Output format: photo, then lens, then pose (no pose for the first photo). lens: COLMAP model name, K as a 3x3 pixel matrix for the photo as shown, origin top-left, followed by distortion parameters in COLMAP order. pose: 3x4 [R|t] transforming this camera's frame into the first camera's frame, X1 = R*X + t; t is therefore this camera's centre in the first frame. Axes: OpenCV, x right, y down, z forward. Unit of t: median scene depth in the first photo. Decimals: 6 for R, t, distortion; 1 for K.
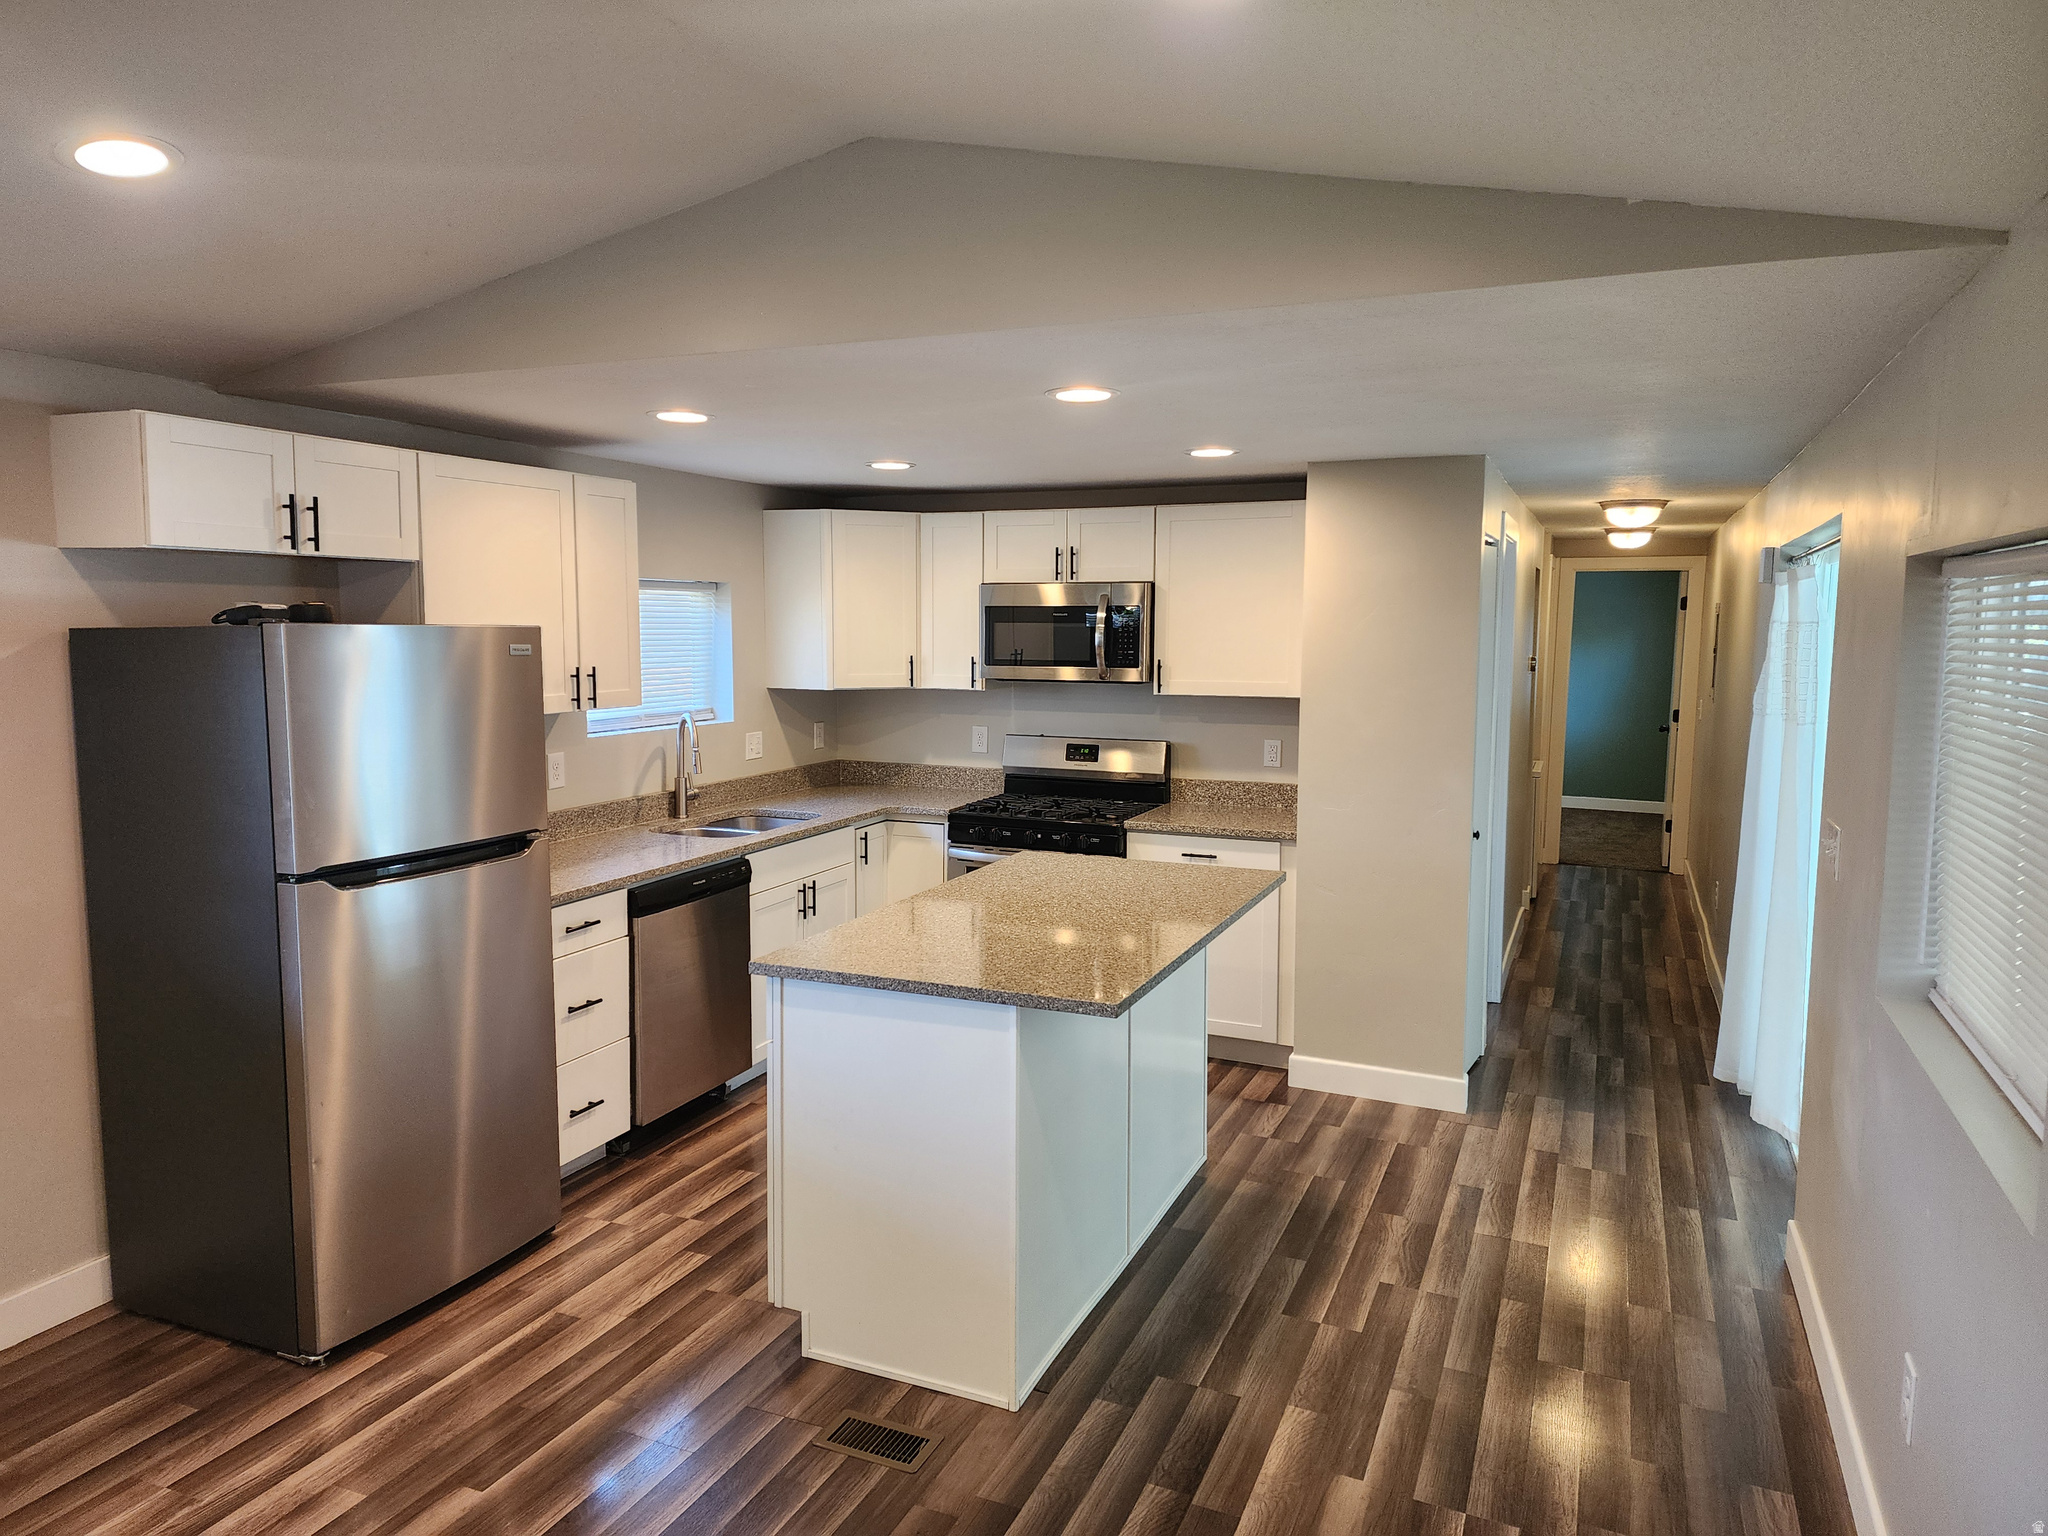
lens RADIAL K [[1364.0, 0, 1004.7], [0, 1364.0, 762.9], [0, 0, 1]] dist [0.099136, -0.091668]
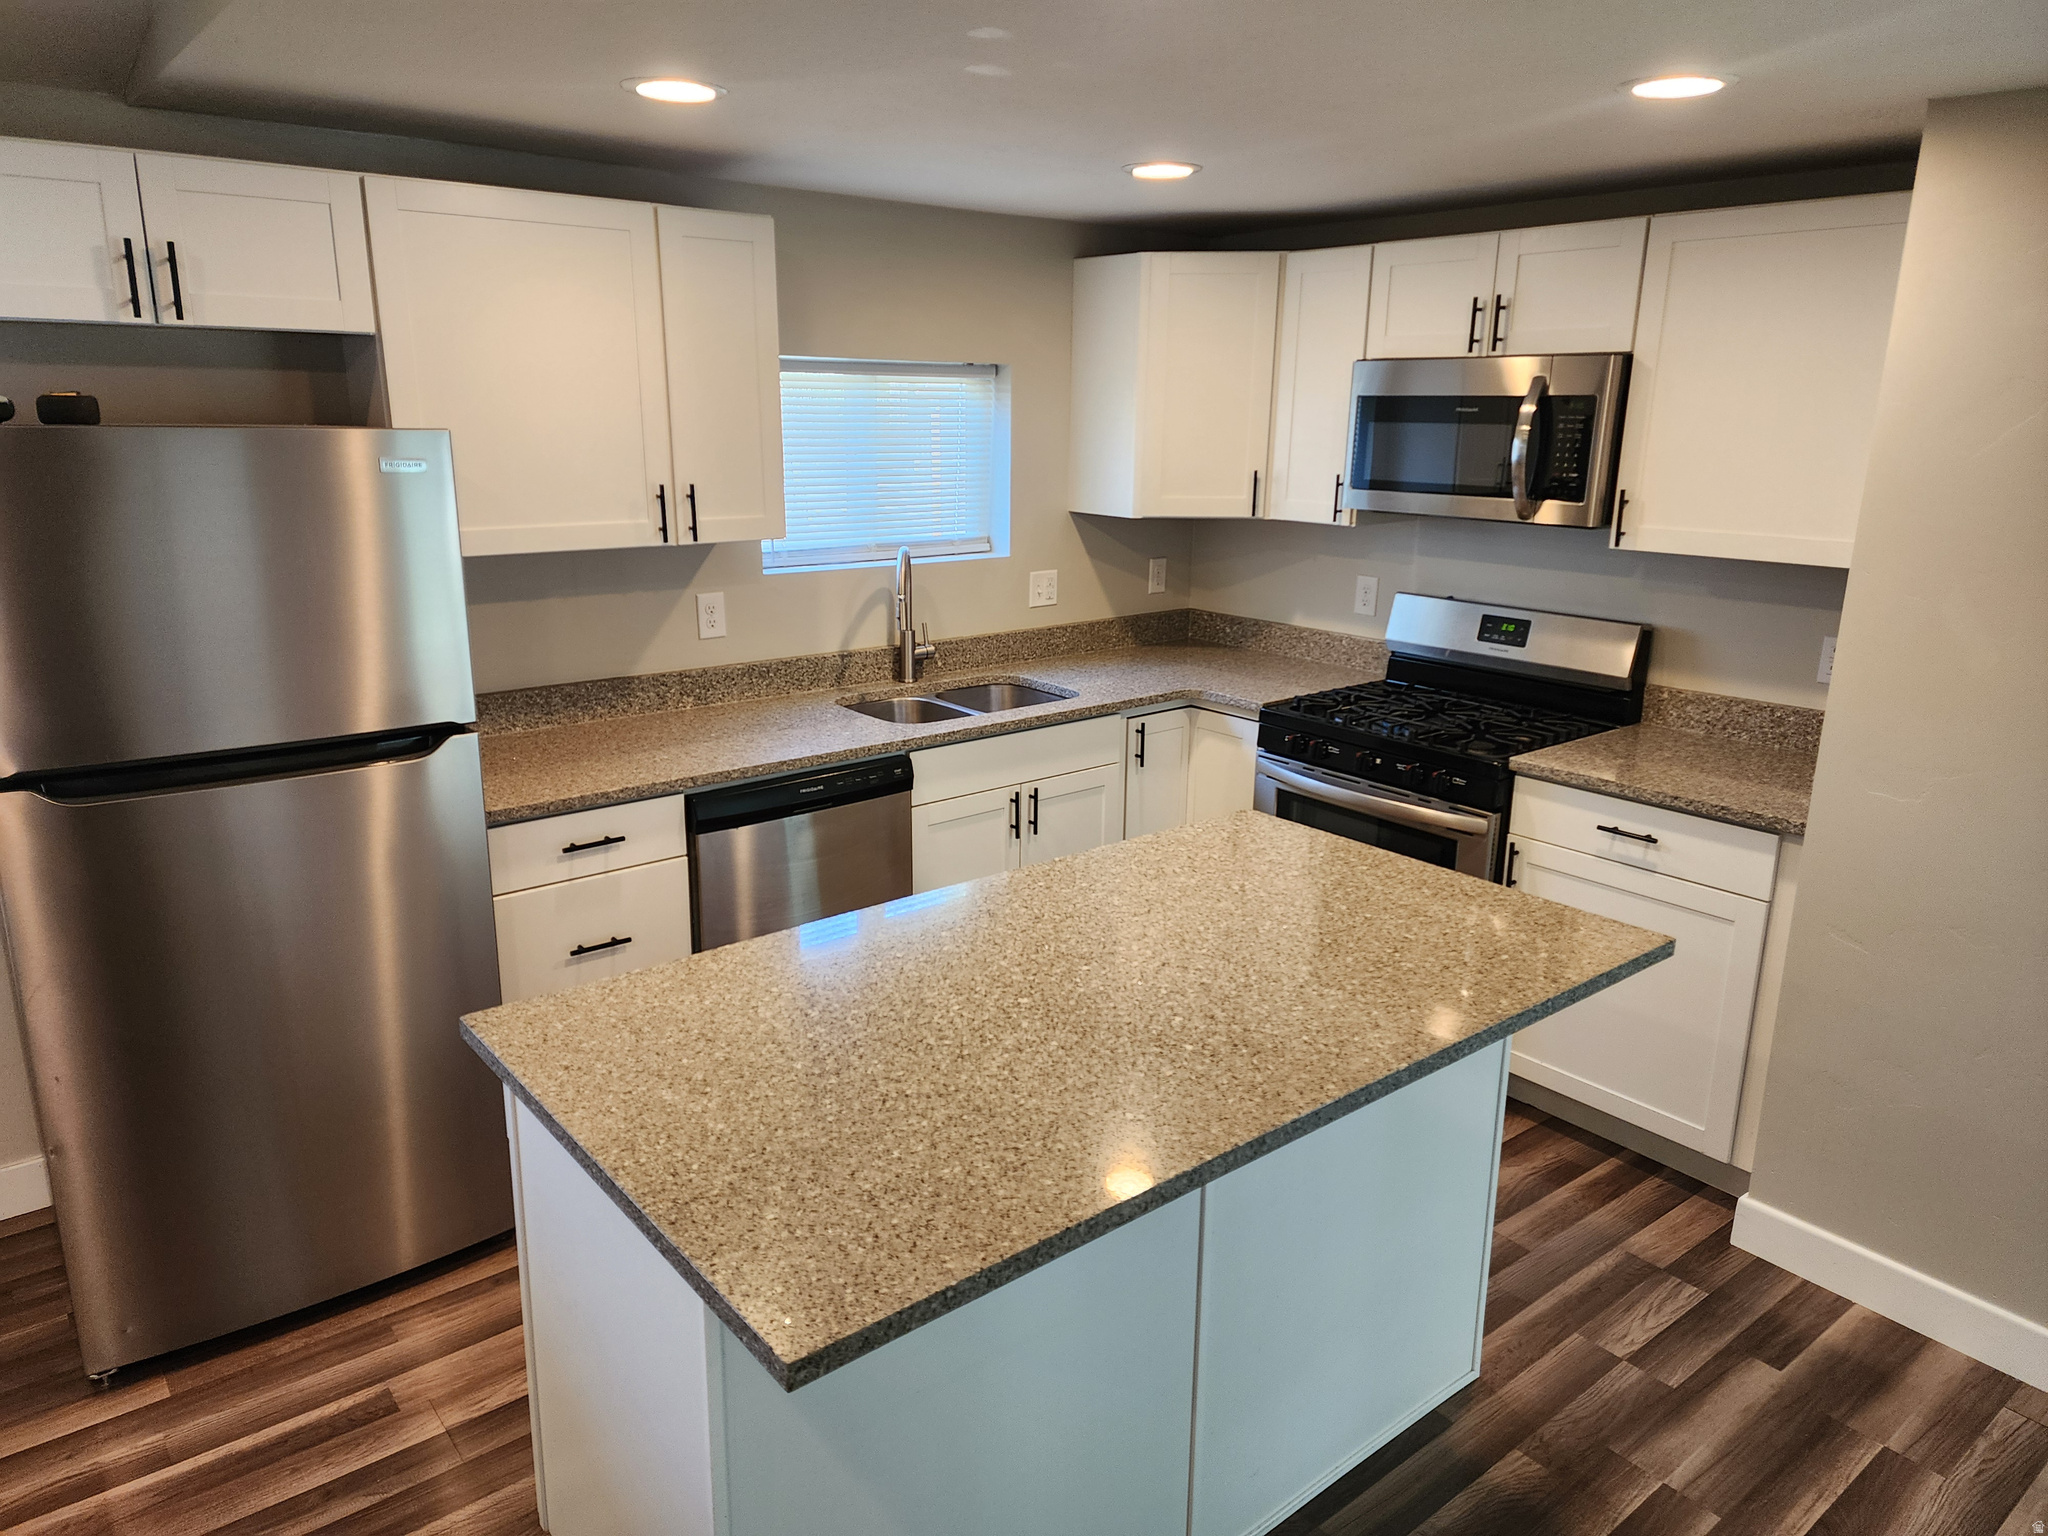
lens RADIAL K [[1364.0, 0, 1004.7], [0, 1364.0, 762.9], [0, 0, 1]] dist [0.099136, -0.091668]
pose [[0.887640, 0.123634, -0.443633, 0.164740], [-0.055442, 0.984973, 0.163566, -0.044890], [0.457189, -0.120592, 0.881156, 0.348404]]
